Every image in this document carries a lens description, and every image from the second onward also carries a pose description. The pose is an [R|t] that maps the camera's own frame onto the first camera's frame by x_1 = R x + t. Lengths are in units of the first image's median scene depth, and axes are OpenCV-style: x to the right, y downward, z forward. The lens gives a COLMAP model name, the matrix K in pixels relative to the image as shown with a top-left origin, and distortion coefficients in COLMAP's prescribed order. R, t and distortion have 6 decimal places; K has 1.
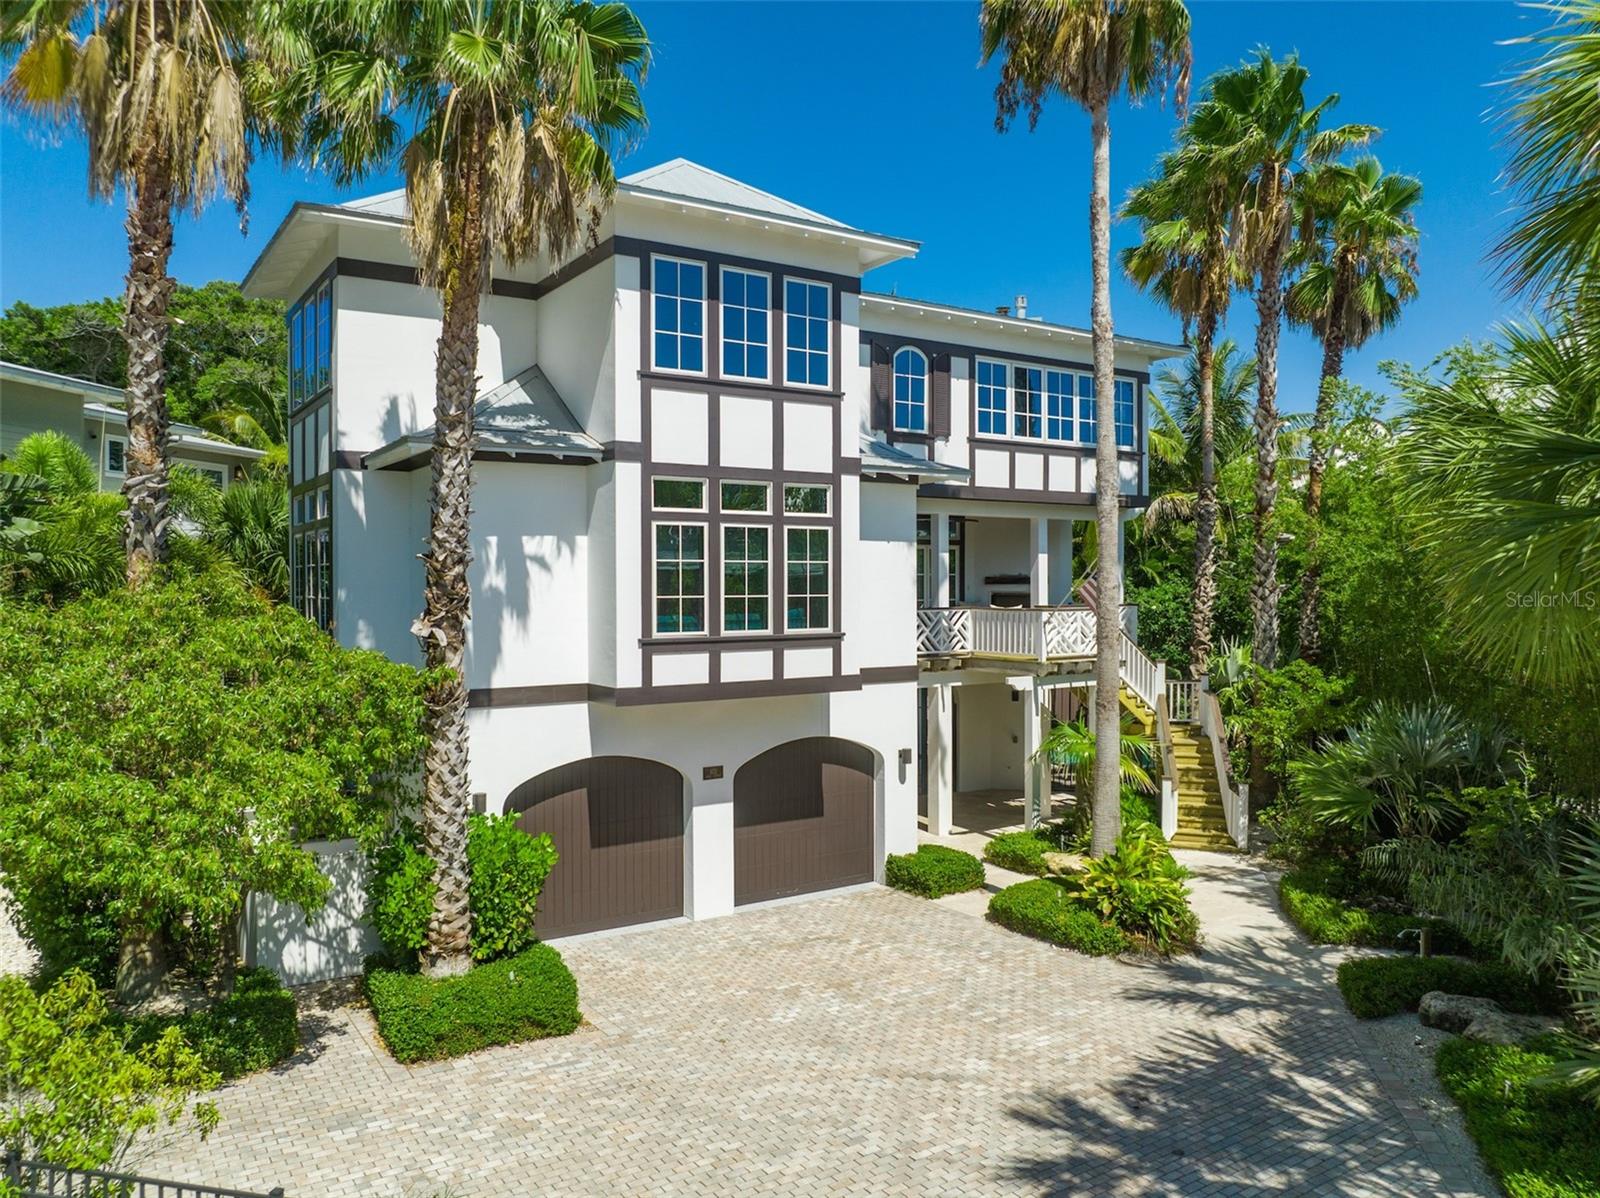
lens RADIAL K [[1140.4, 0, 800.0], [0, 1140.4, 599.0], [0, 0, 1]] dist [-0.052121, -0.002500]
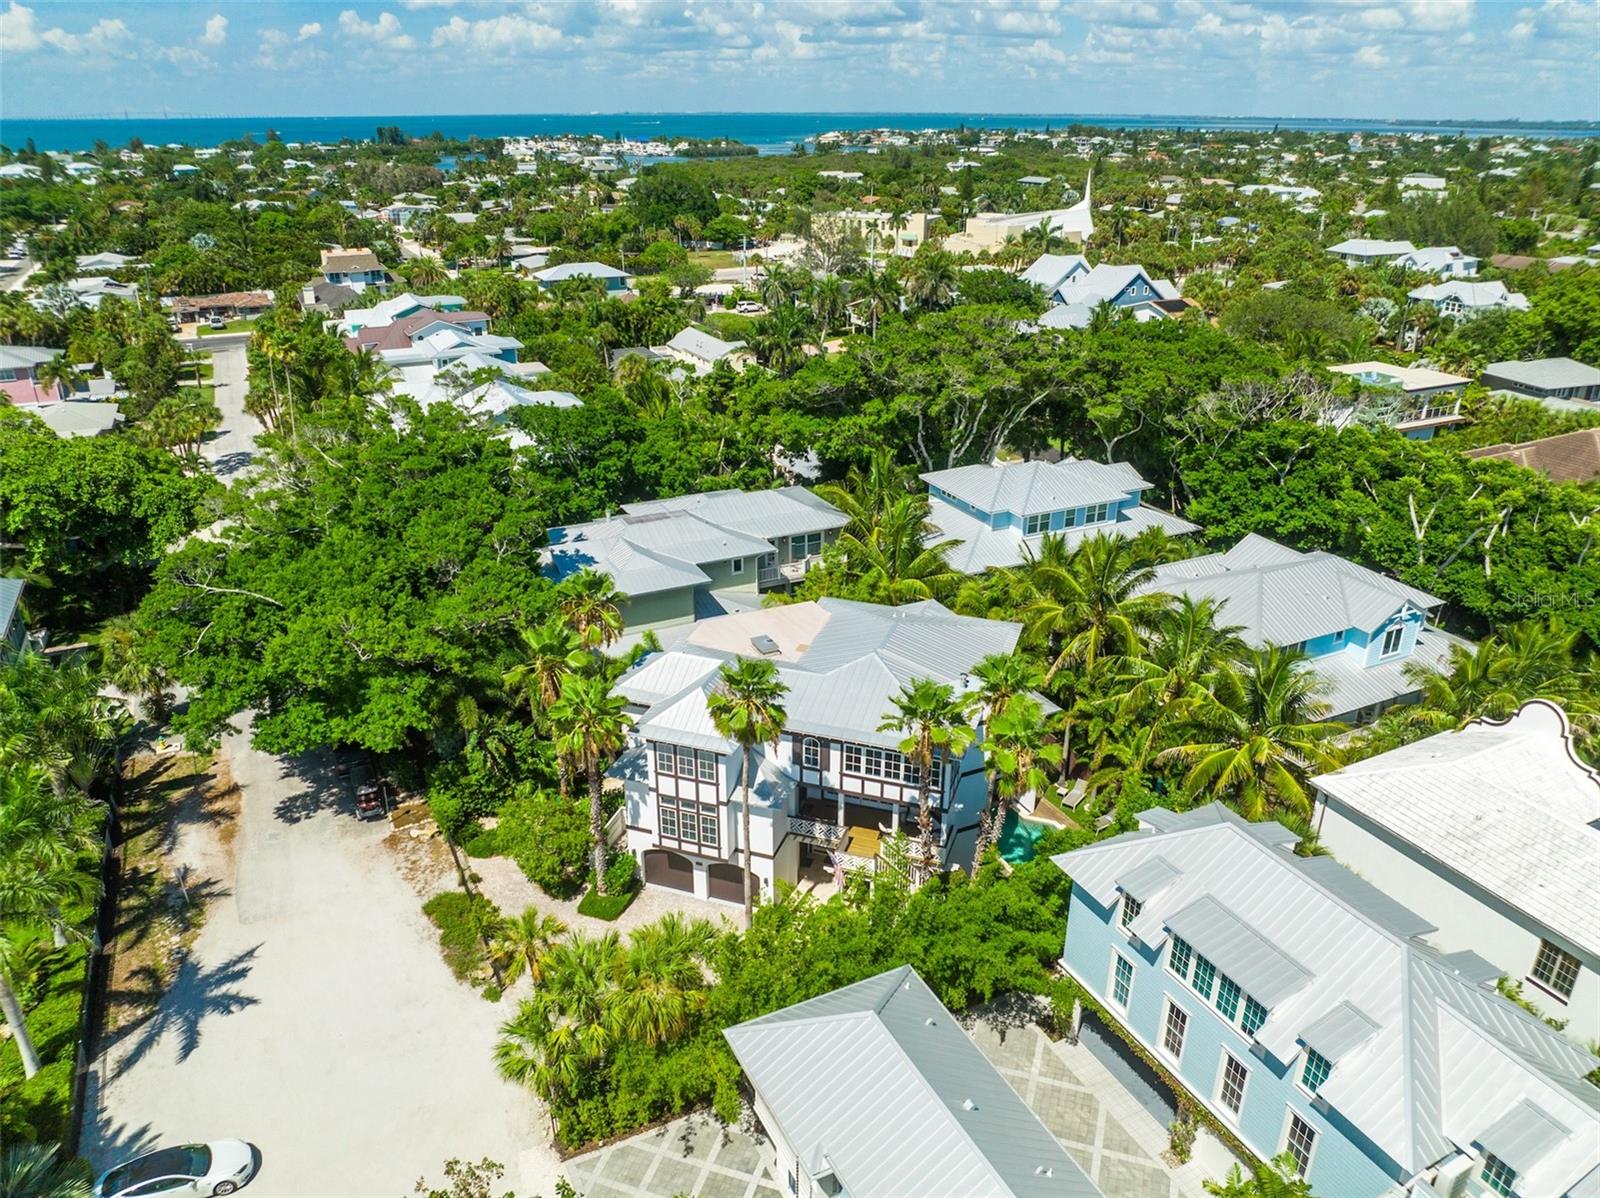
lens RADIAL K [[1140.4, 0, 800.0], [0, 1140.4, 599.0], [0, 0, 1]] dist [-0.052121, -0.002500]
pose [[0.613686, 0.312026, -0.725279, 2.472801], [-0.016871, 0.923570, 0.383059, -2.003490], [0.789370, -0.222842, 0.572046, -0.541495]]
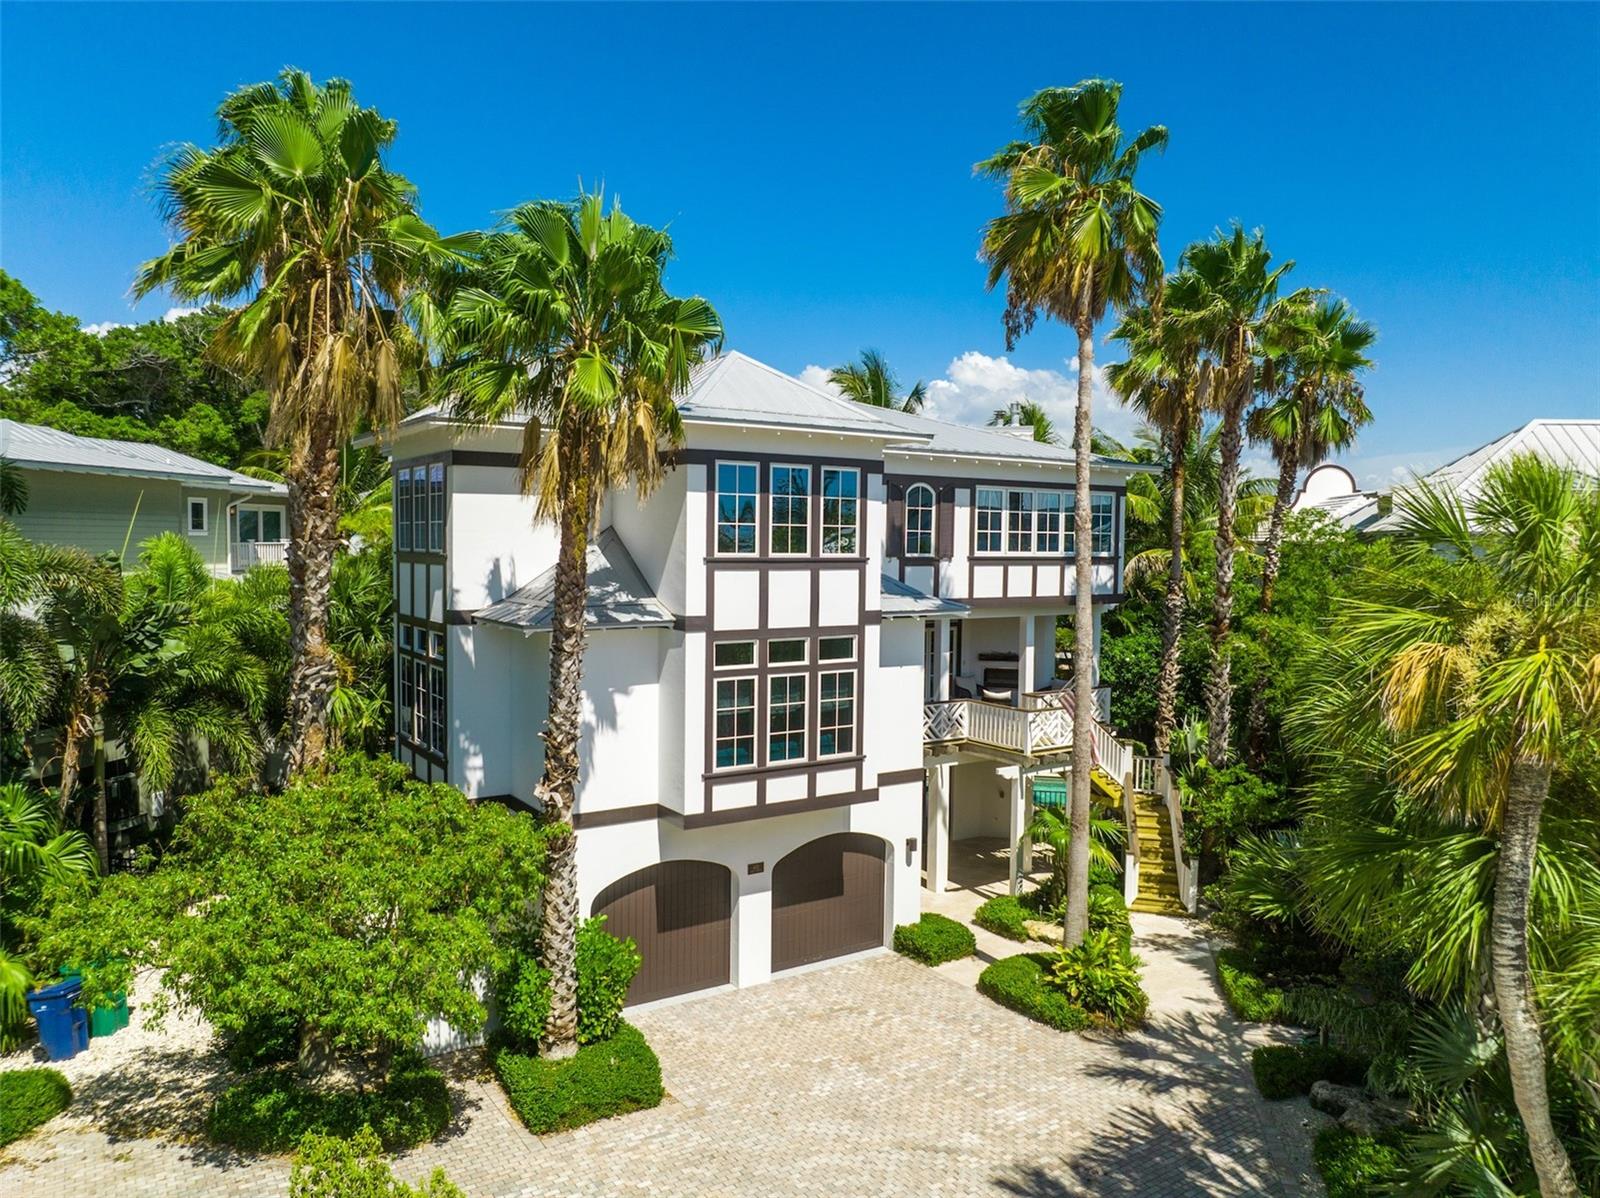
lens RADIAL K [[1118.0, 0, 801.9], [0, 1118.0, 595.0], [0, 0, 1]] dist [-0.051007, -0.004585]
pose [[0.999832, 0.015024, 0.010503, -0.047600], [-0.015374, 0.999300, 0.034091, -0.196181], [-0.009984, -0.034247, 0.999364, -0.198066]]
